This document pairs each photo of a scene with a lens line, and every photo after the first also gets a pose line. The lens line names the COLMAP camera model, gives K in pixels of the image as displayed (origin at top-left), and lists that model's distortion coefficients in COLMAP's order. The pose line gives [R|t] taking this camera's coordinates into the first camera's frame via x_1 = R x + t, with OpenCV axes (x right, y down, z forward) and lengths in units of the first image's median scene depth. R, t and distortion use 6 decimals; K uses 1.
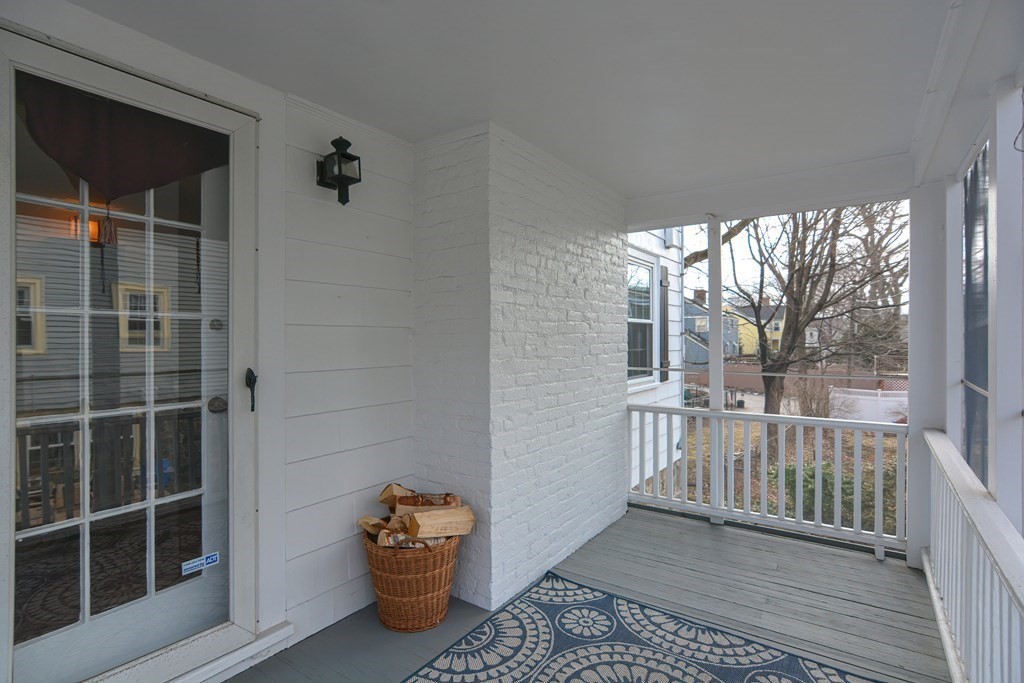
lens RADIAL K [[520.8, 0, 515.0], [0, 520.8, 336.0], [0, 0, 1]] dist [-0.005634, 0.000628]
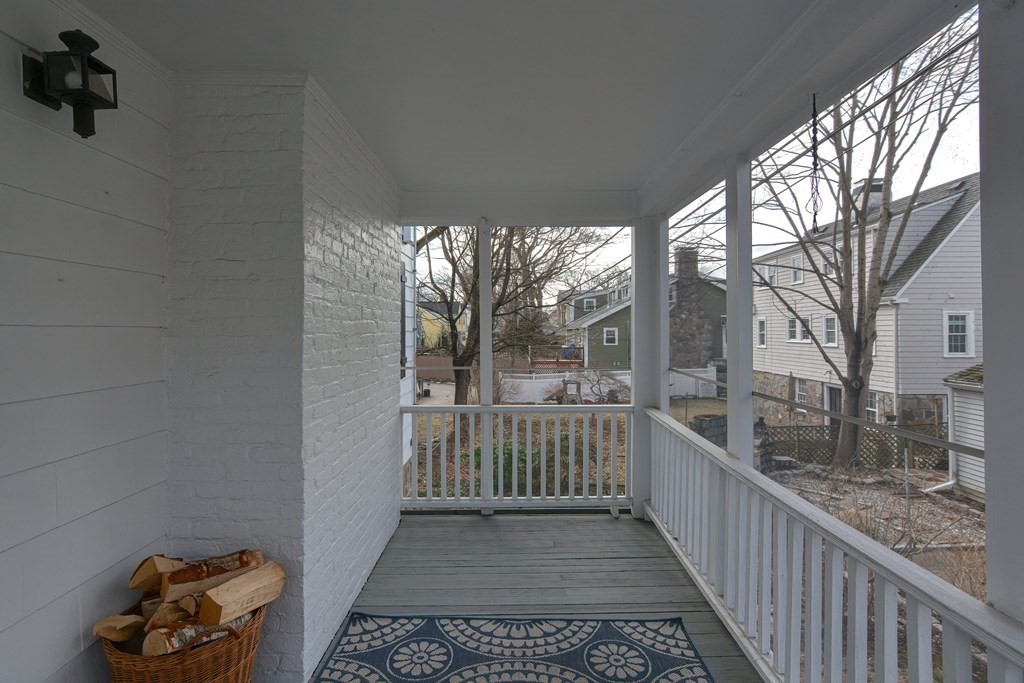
lens RADIAL K [[519.8, 0, 517.3], [0, 519.8, 318.5], [0, 0, 1]] dist [0.000414, 0.000349]
pose [[0.811718, 0.013427, 0.583895, -0.247375], [-0.003006, 0.999819, -0.018812, -0.017562], [-0.584042, 0.013515, 0.811611, 0.159142]]
